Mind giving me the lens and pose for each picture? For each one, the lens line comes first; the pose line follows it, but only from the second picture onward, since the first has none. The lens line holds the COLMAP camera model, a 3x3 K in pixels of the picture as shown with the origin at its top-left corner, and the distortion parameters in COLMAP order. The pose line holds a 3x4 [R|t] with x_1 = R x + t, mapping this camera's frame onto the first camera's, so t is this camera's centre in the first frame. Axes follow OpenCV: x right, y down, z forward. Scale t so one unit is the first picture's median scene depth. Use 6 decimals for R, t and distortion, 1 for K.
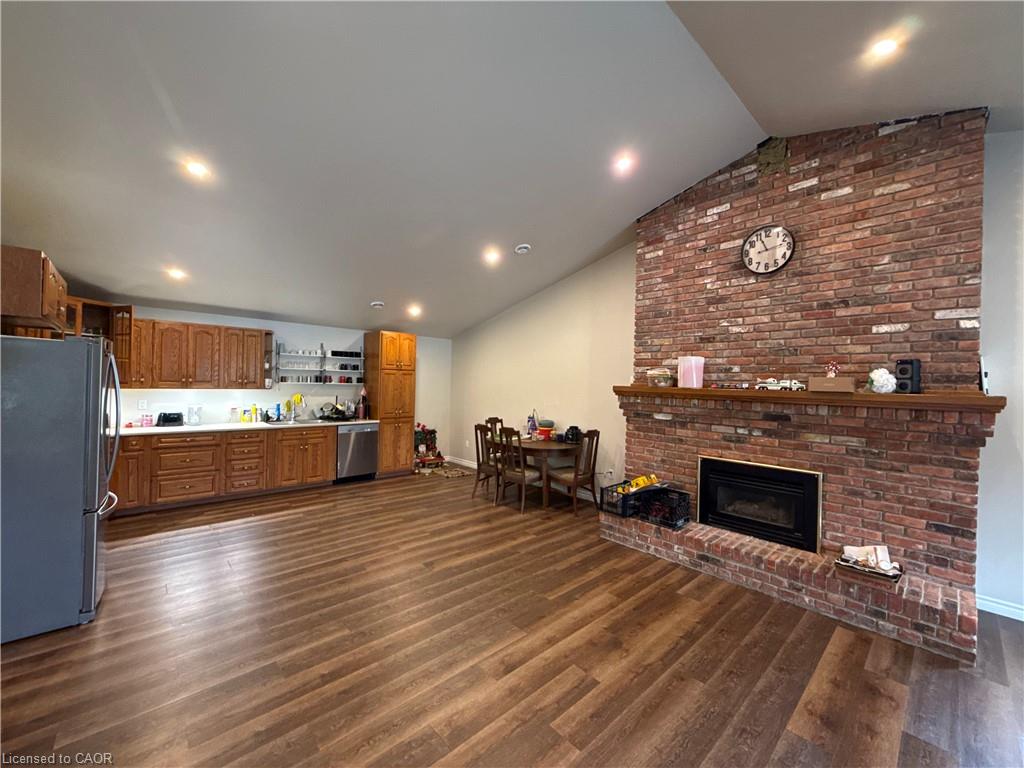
lens RADIAL K [[408.2, 0, 511.2], [0, 408.2, 382.4], [0, 0, 1]] dist [-0.000267, 0.000156]
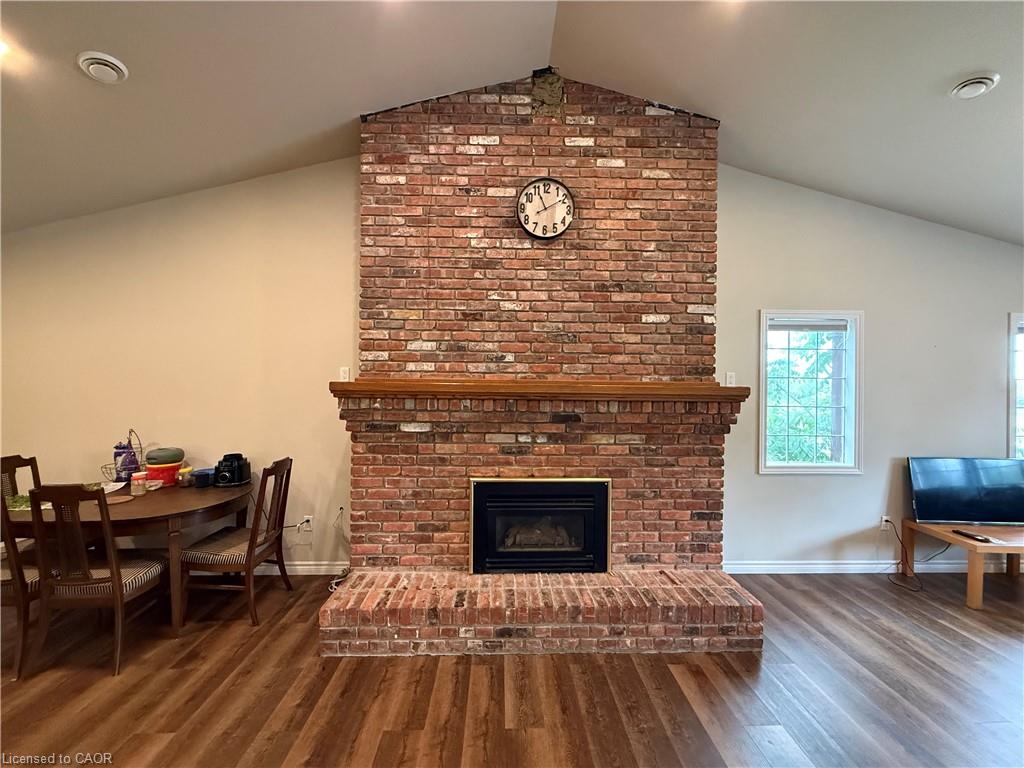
lens RADIAL K [[408.2, 0, 510.3], [0, 408.2, 383.8], [0, 0, 1]] dist [-0.000267, 0.000156]
pose [[0.658303, -0.016823, 0.752565, -0.025728], [0.005092, 0.999827, 0.017896, 0.002766], [-0.752736, -0.007949, 0.658275, 0.529563]]
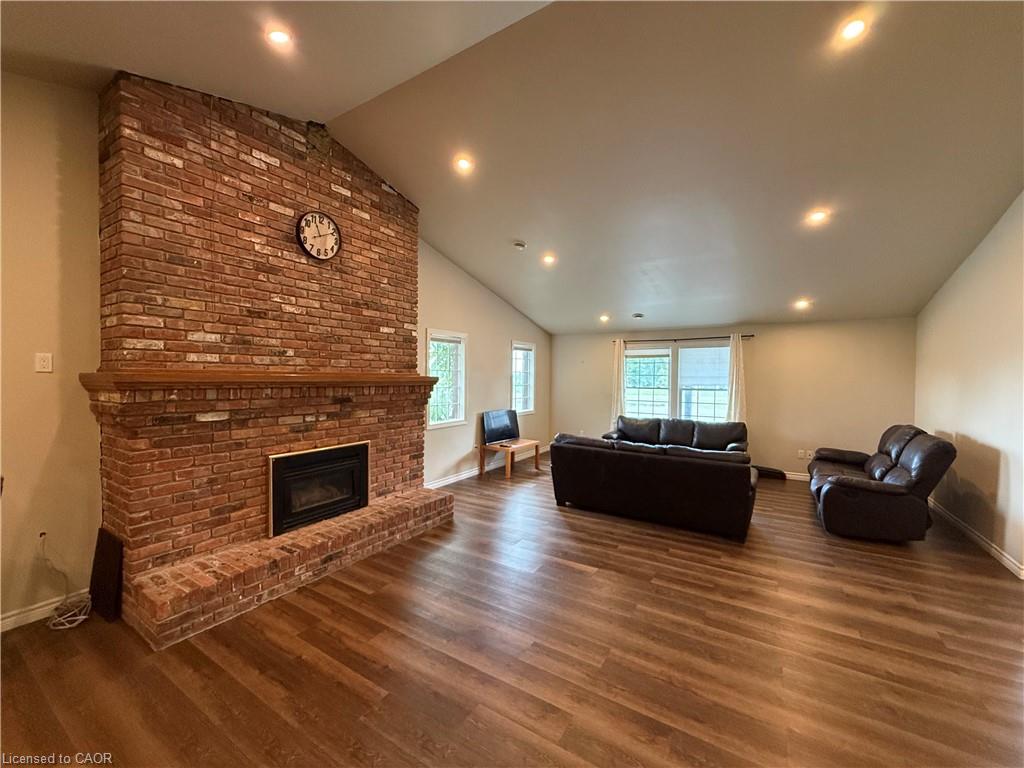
lens RADIAL K [[408.2, 0, 511.1], [0, 408.2, 382.1], [0, 0, 1]] dist [-0.000267, 0.000156]
pose [[-0.262693, -0.040707, 0.964021, -0.488973], [-0.017247, 0.999148, 0.037490, -0.010226], [-0.964725, -0.006778, -0.263171, 0.816614]]
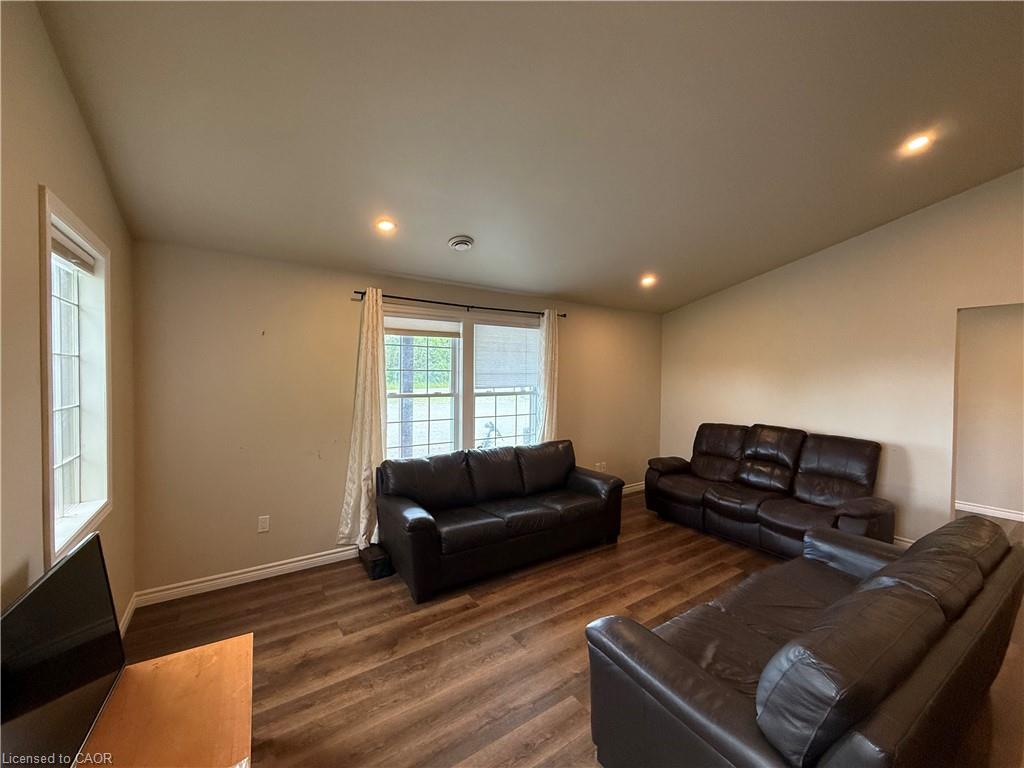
lens RADIAL K [[408.2, 0, 505.4], [0, 408.2, 387.7], [0, 0, 1]] dist [-0.000267, 0.000156]
pose [[-0.988307, -0.038220, 0.147609, 0.991665], [-0.033176, 0.998784, 0.036479, 0.019743], [-0.148824, 0.031155, -0.988373, 0.603010]]
